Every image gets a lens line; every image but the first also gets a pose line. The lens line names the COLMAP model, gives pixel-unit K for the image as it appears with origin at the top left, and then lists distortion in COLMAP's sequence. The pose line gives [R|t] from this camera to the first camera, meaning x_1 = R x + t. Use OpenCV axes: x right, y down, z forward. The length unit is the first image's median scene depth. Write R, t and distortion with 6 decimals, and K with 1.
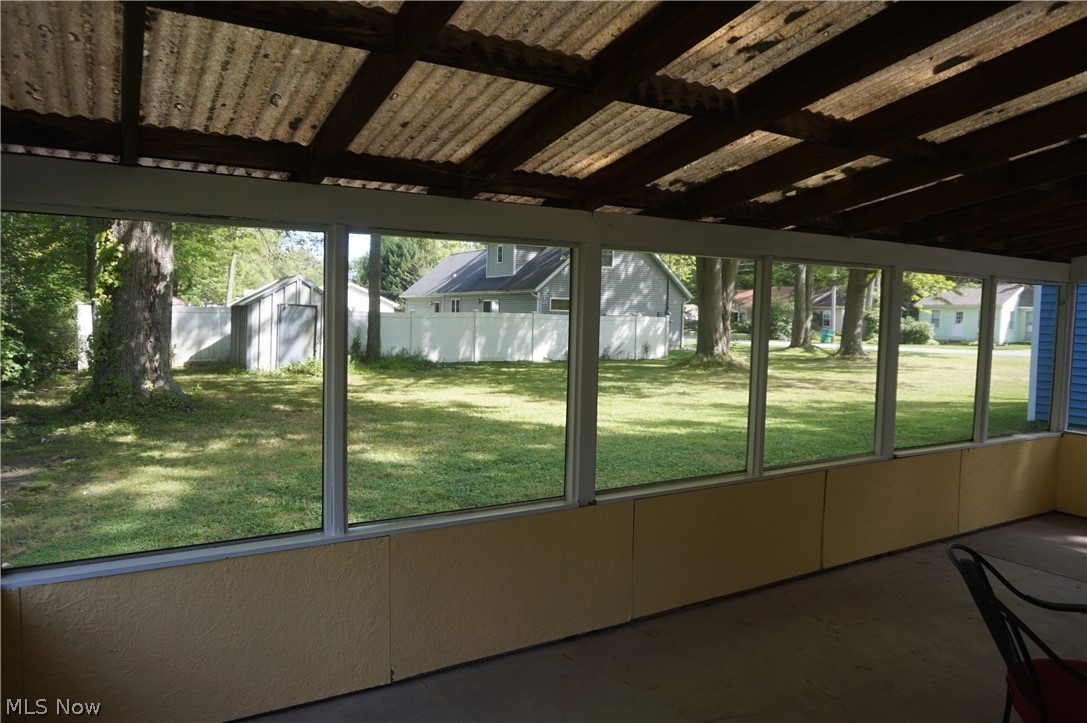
lens RADIAL K [[731.2, 0, 546.5], [0, 731.2, 357.1], [0, 0, 1]] dist [-0.042820, 0.027771]
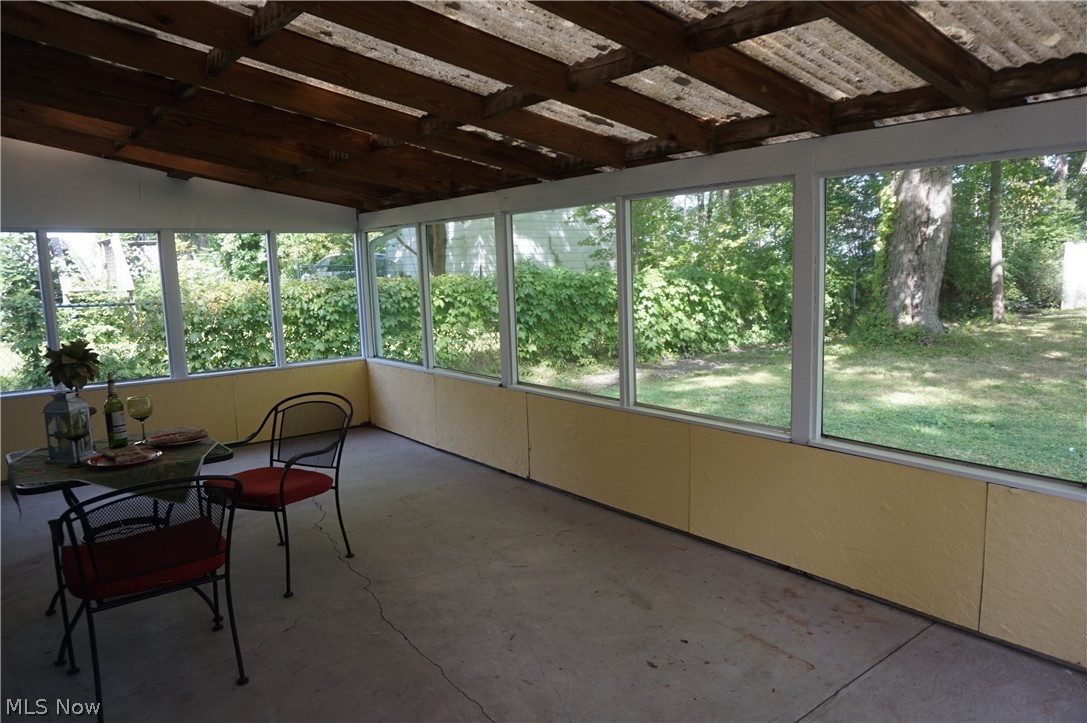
lens RADIAL K [[731.2, 0, 546.5], [0, 731.2, 357.1], [0, 0, 1]] dist [-0.042820, 0.027771]
pose [[0.135751, 0.108338, -0.984802, 0.504302], [-0.028032, 0.994025, 0.105489, -0.006298], [0.990346, 0.013286, 0.137976, 0.286019]]
